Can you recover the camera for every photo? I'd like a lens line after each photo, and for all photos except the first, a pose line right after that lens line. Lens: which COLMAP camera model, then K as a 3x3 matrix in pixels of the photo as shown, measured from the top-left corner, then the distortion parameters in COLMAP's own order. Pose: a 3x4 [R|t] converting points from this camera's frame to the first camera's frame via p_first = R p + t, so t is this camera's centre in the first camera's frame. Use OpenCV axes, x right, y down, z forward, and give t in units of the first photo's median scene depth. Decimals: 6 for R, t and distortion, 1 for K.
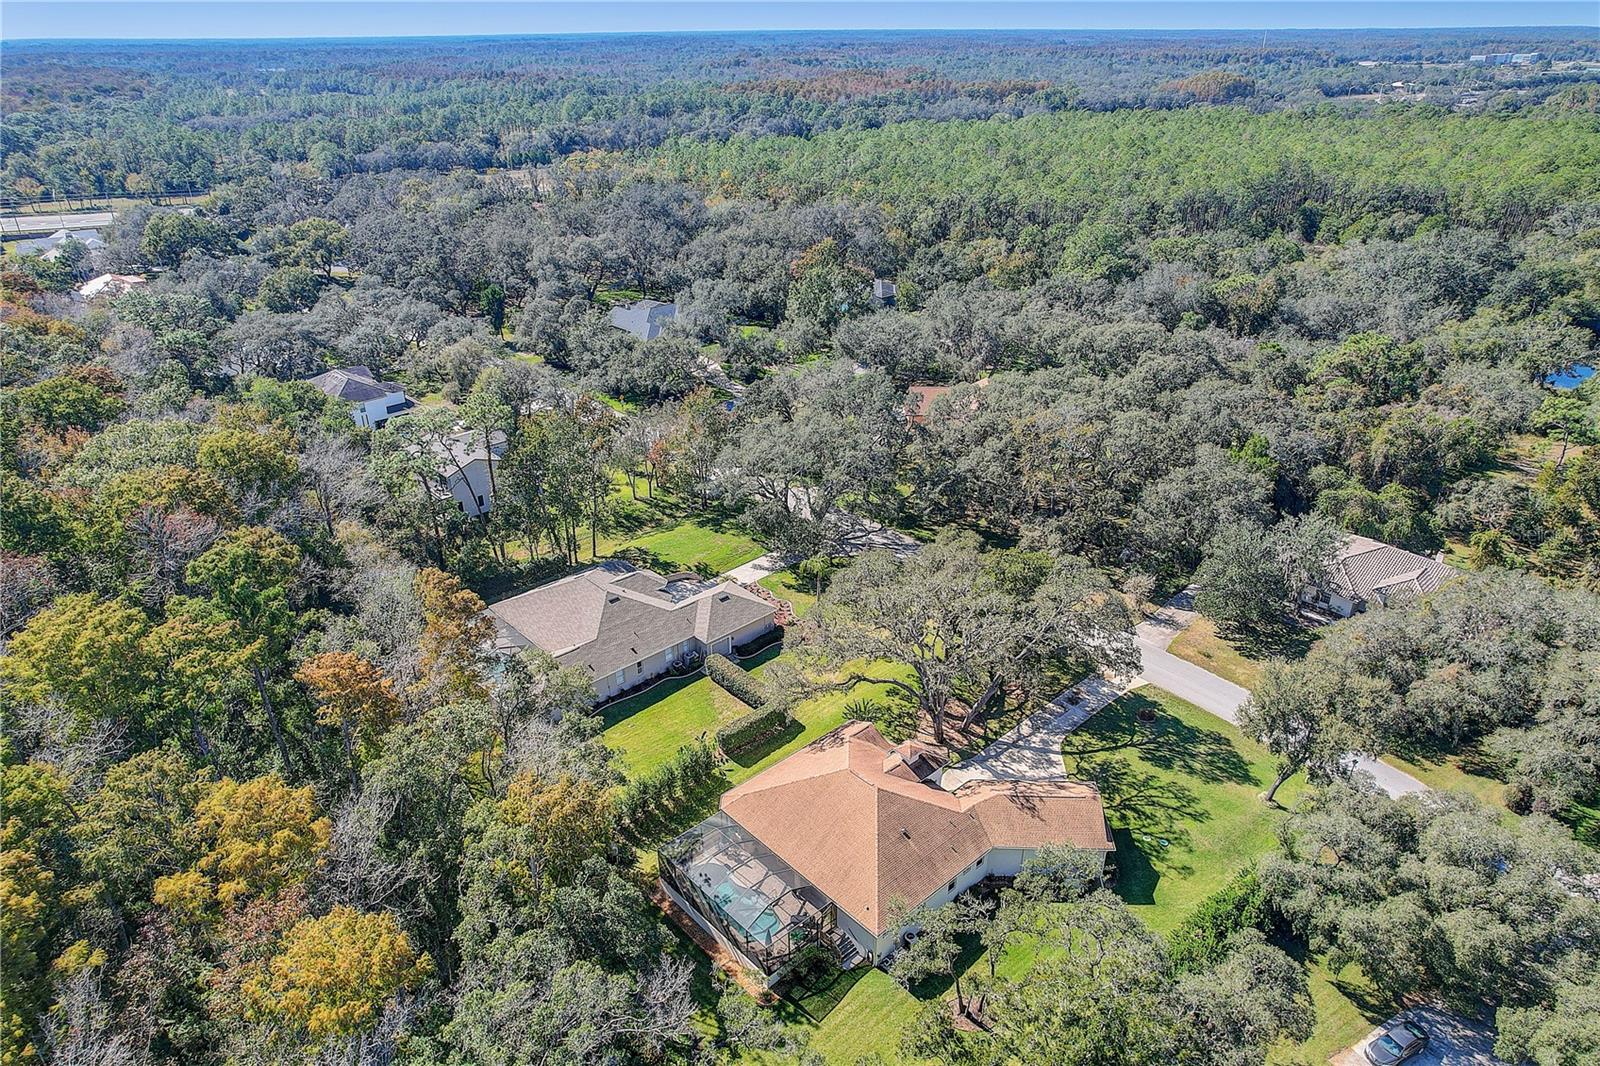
lens RADIAL K [[1016.1, 0, 803.2], [0, 1016.1, 531.6], [0, 0, 1]] dist [-0.046807, 0.008859]
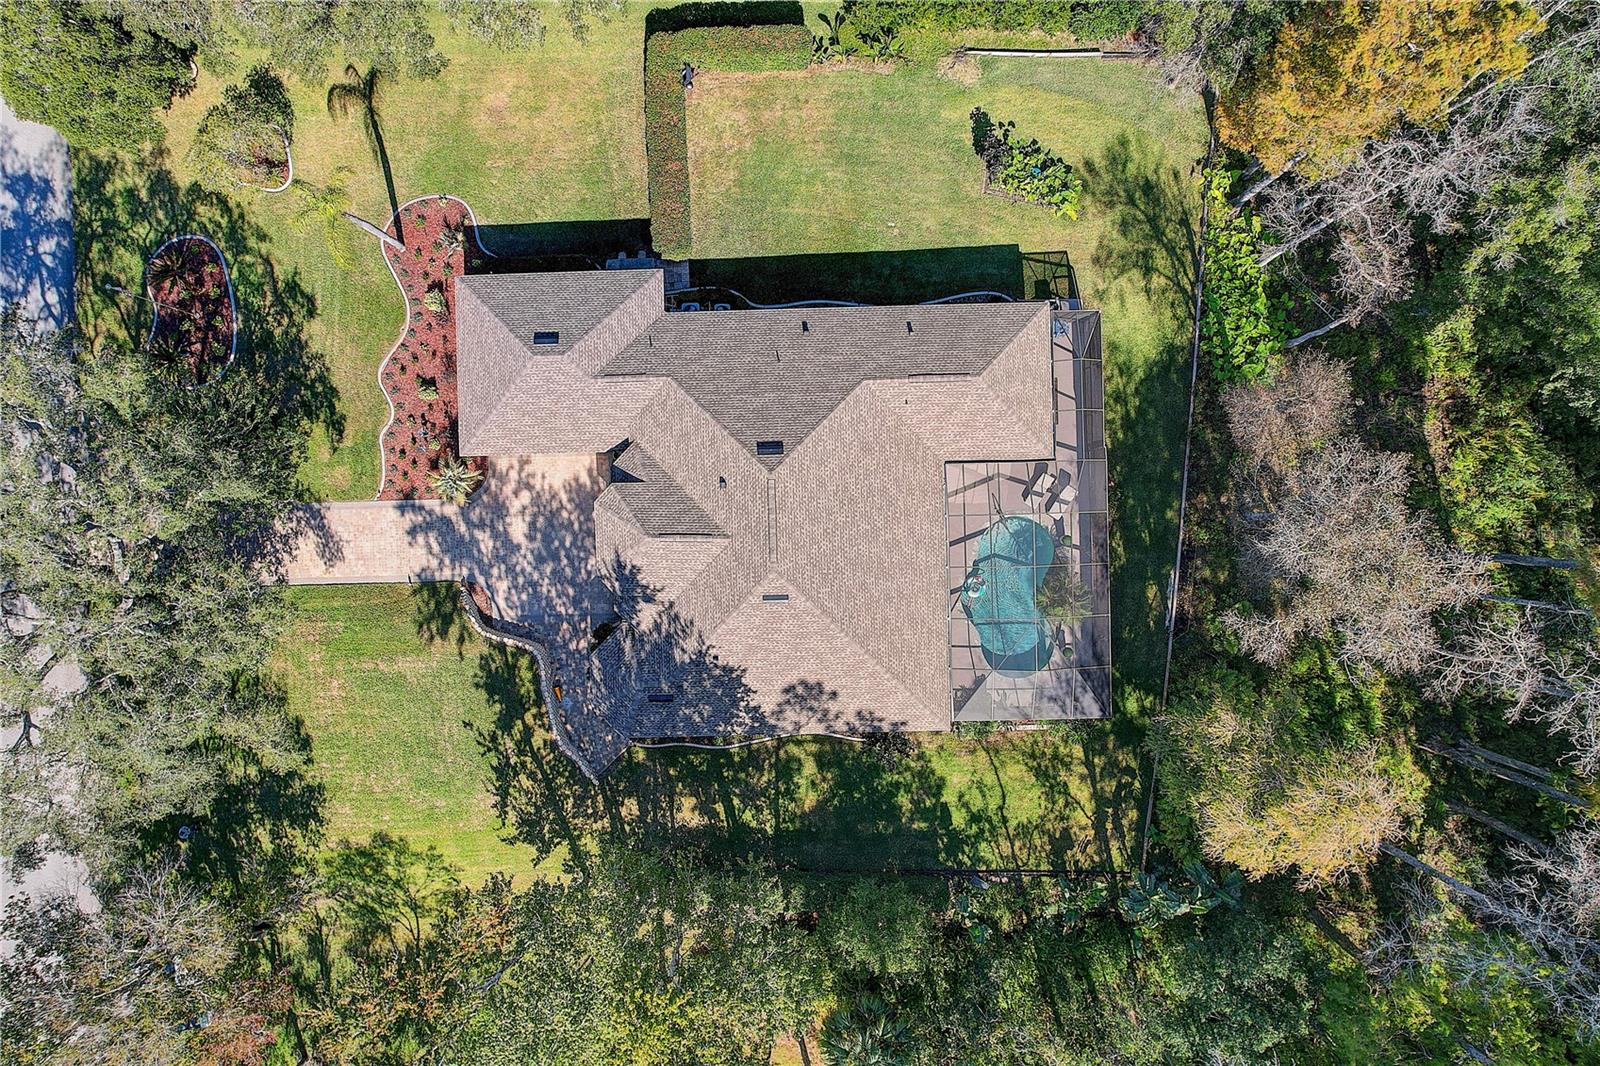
lens RADIAL K [[1016.1, 0, 806.4], [0, 1016.1, 530.6], [0, 0, 1]] dist [-0.046807, 0.008859]
pose [[-0.755451, -0.655205, -0.000228, -0.179288], [0.299054, -0.345120, 0.889640, -0.257405], [-0.582975, 0.672012, 0.456663, 0.668217]]
